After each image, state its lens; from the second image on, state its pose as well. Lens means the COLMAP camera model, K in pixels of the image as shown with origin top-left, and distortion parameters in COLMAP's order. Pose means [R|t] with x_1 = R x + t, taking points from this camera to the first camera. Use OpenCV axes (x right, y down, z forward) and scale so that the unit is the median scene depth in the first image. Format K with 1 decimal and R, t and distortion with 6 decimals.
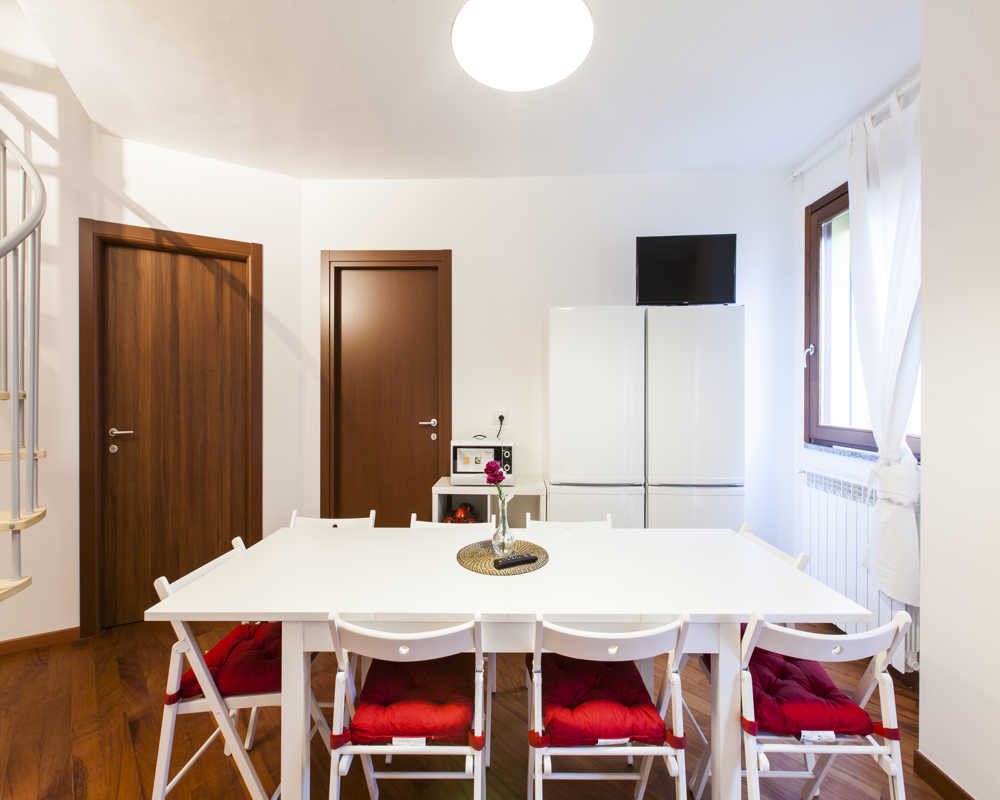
lens RADIAL K [[452.5, 0, 497.7], [0, 452.5, 391.9], [0, 0, 1]] dist [0.000815, 0.000204]
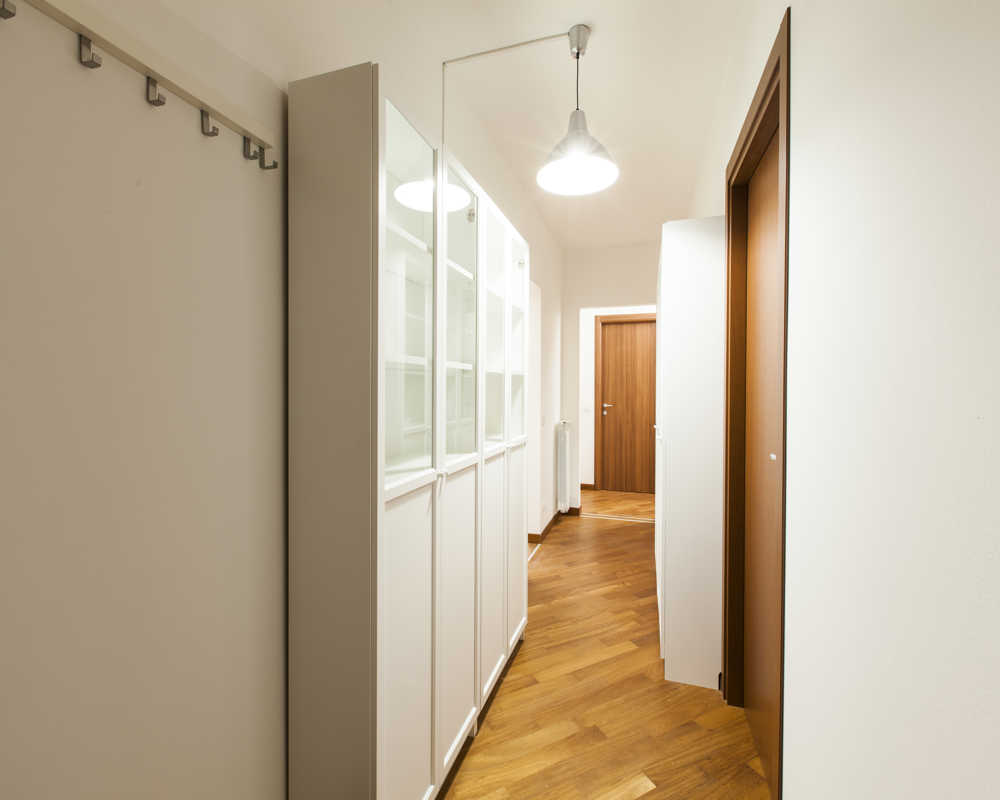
lens RADIAL K [[452.5, 0, 497.7], [0, 452.5, 391.9], [0, 0, 1]] dist [0.000815, 0.000204]
pose [[0.951707, 0.005822, -0.306953, -0.662858], [-0.003689, 0.999965, 0.007529, 0.002141], [0.306986, -0.006033, 0.951695, -1.392783]]
